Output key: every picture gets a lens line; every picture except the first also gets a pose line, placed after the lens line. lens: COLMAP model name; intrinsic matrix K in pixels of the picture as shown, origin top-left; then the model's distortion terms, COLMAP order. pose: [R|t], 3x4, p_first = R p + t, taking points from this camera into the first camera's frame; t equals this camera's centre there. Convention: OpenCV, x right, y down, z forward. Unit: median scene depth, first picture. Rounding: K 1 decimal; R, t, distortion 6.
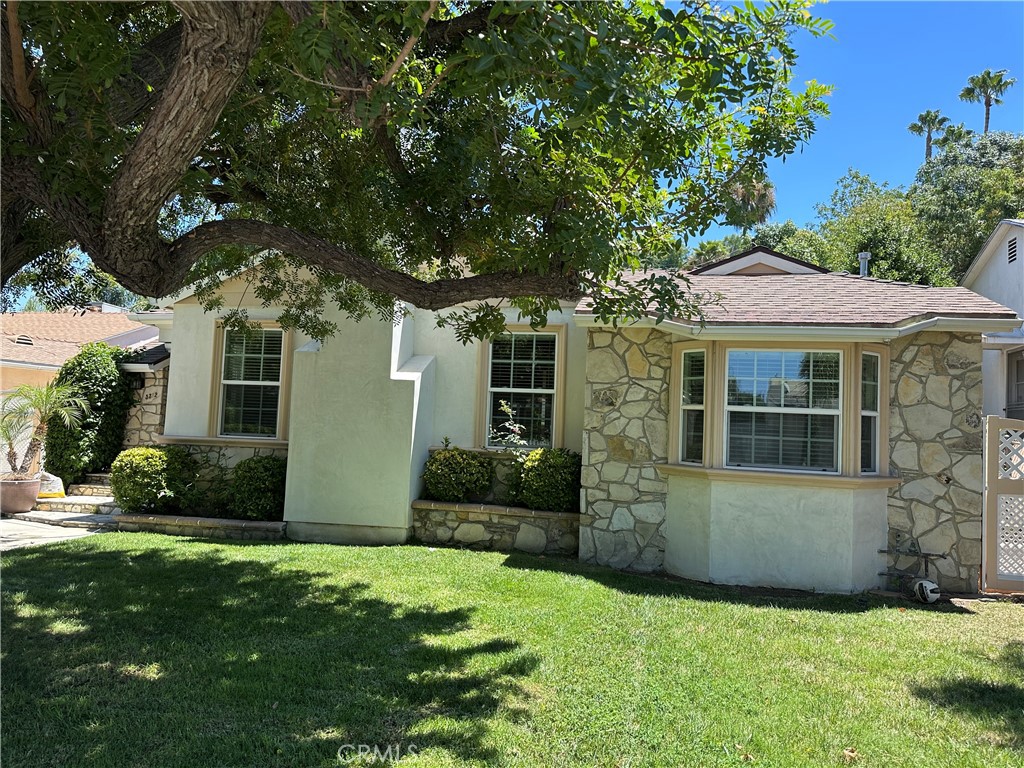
lens RADIAL K [[719.2, 0, 517.2], [0, 719.2, 384.1], [0, 0, 1]] dist [0.077516, -0.103063]
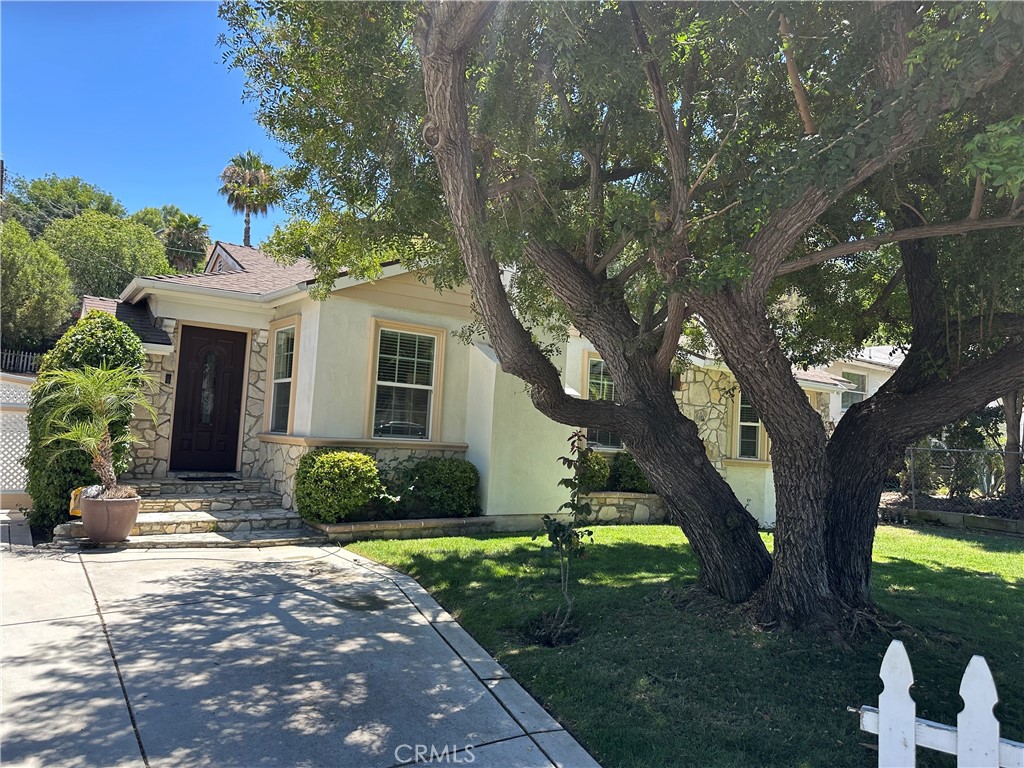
lens RADIAL K [[719.2, 0, 516.3], [0, 719.2, 391.7], [0, 0, 1]] dist [0.077516, -0.103063]
pose [[0.685417, 0.045458, 0.726731, -1.241405], [-0.070233, 0.997523, 0.003844, -0.010026], [-0.724756, -0.053675, 0.686912, 0.245052]]
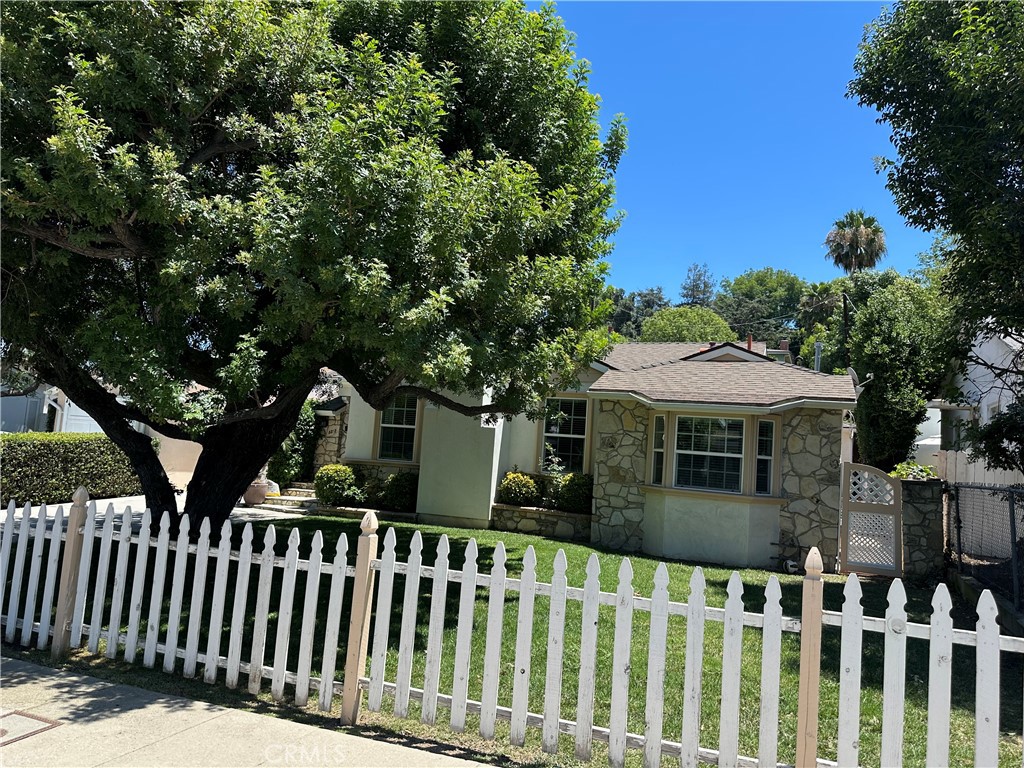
lens RADIAL K [[719.2, 0, 503.8], [0, 719.2, 381.2], [0, 0, 1]] dist [0.077516, -0.103063]
pose [[0.982845, 0.010713, -0.184120, 0.187221], [-0.019925, 0.998636, -0.048256, -0.036107], [0.183352, 0.051097, 0.981718, -0.636028]]
